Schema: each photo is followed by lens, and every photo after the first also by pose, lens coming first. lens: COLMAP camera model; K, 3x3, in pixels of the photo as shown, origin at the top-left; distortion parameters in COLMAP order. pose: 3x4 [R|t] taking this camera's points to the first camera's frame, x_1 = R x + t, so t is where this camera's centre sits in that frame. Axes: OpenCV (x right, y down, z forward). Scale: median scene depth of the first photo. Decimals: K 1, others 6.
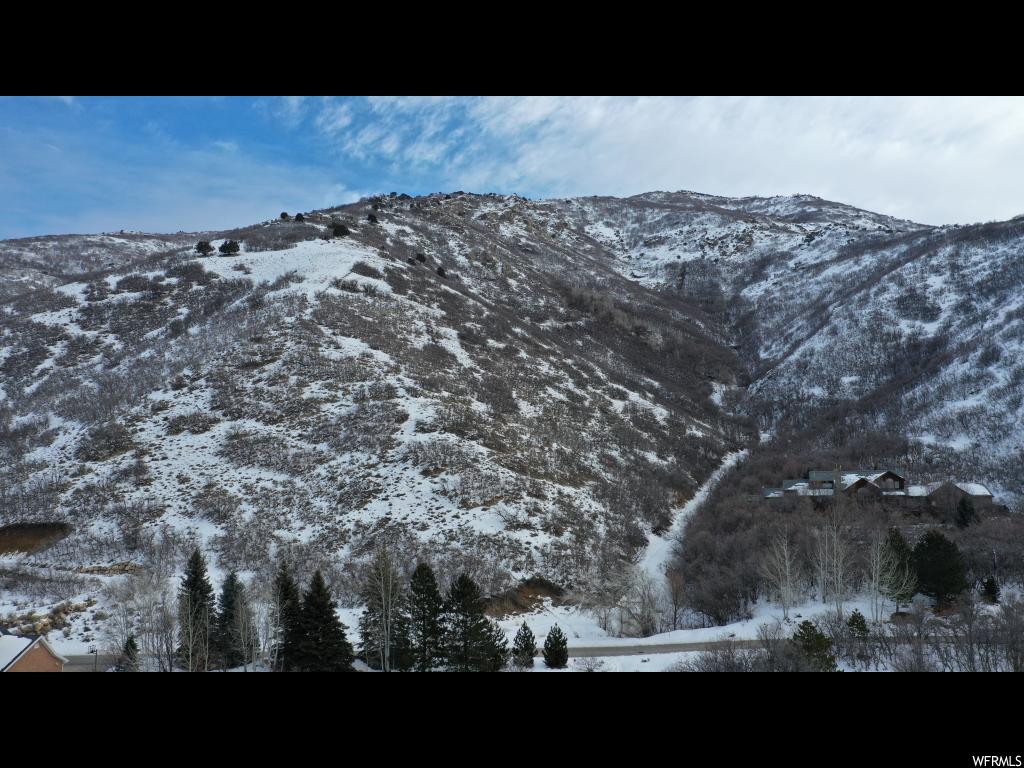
lens RADIAL K [[816.2, 0, 509.8], [0, 816.2, 381.3], [0, 0, 1]] dist [0.001248, 0.011841]
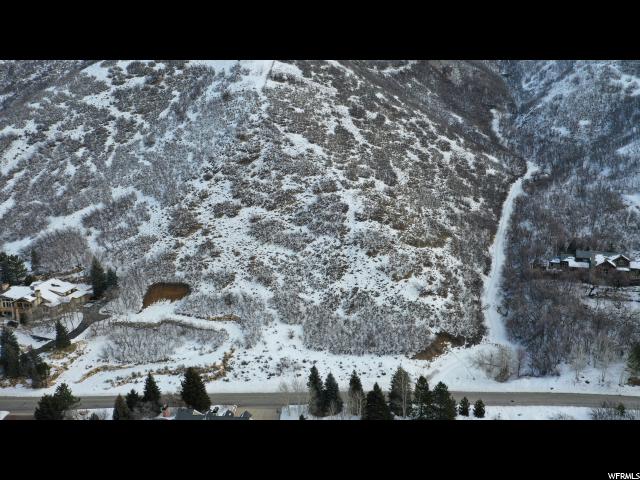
lens RADIAL K [[510.1, 0, 319.5], [0, 510.1, 244.7], [0, 0, 1]] dist [0.001248, 0.011841]
pose [[0.999614, -0.009469, -0.026110, -0.142823], [0.018181, 0.933773, 0.357404, -0.252360], [0.020997, -0.357741, 0.933585, -0.068518]]
